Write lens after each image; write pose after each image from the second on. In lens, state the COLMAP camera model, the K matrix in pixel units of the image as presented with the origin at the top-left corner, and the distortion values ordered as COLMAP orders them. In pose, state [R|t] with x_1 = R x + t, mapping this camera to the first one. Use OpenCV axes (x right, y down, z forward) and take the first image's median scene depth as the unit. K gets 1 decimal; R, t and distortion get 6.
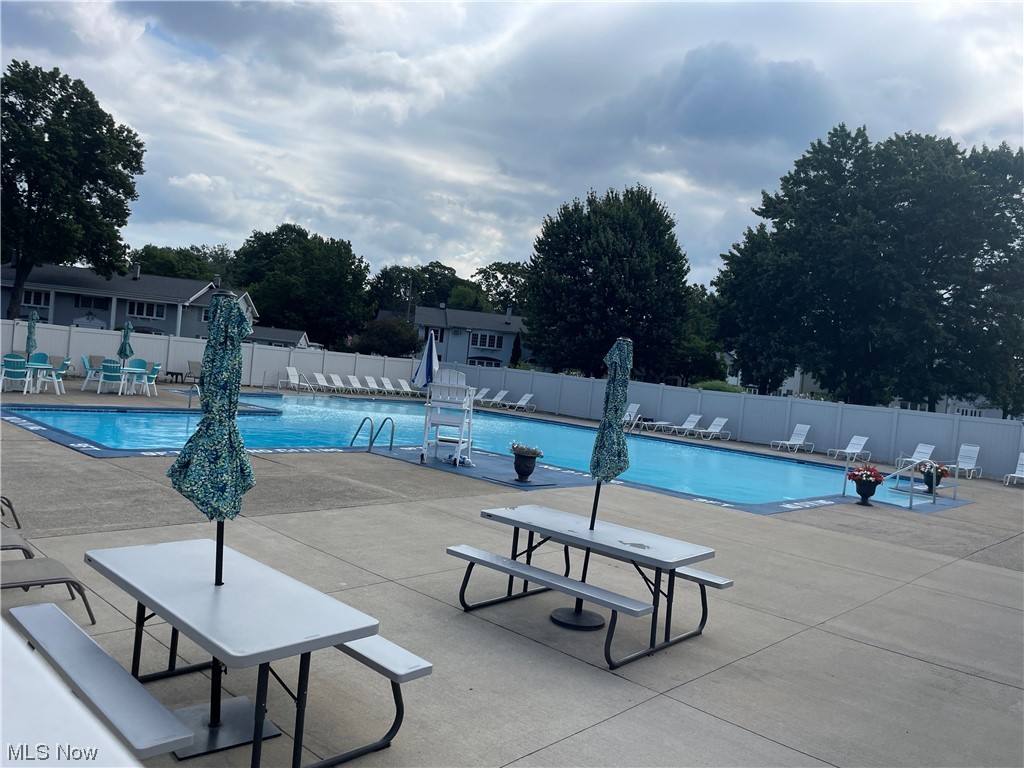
lens RADIAL K [[748.1, 0, 512.0], [0, 748.1, 384.0], [0, 0, 1]] dist [0.001235, 0.001396]
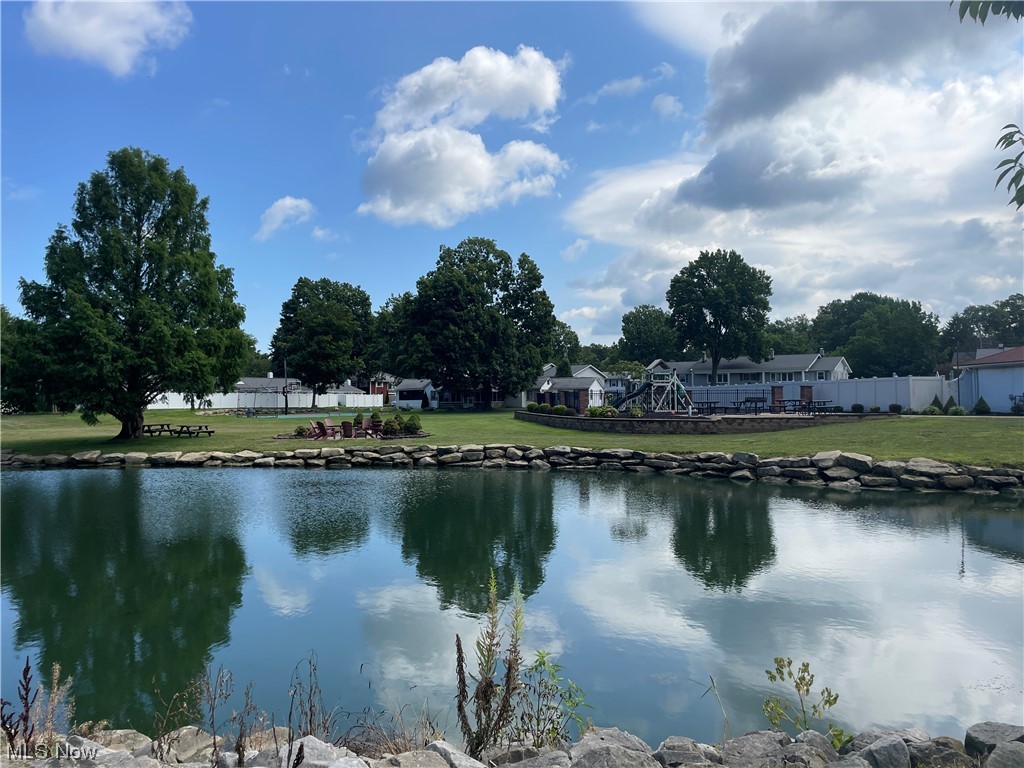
lens RADIAL K [[748.1, 0, 512.0], [0, 748.1, 384.0], [0, 0, 1]] dist [0.001235, 0.001396]
pose [[0.739698, -0.118436, -0.662435, 0.079756], [0.066716, 0.992448, -0.102941, 0.023193], [0.669624, 0.031951, 0.742013, -0.319318]]
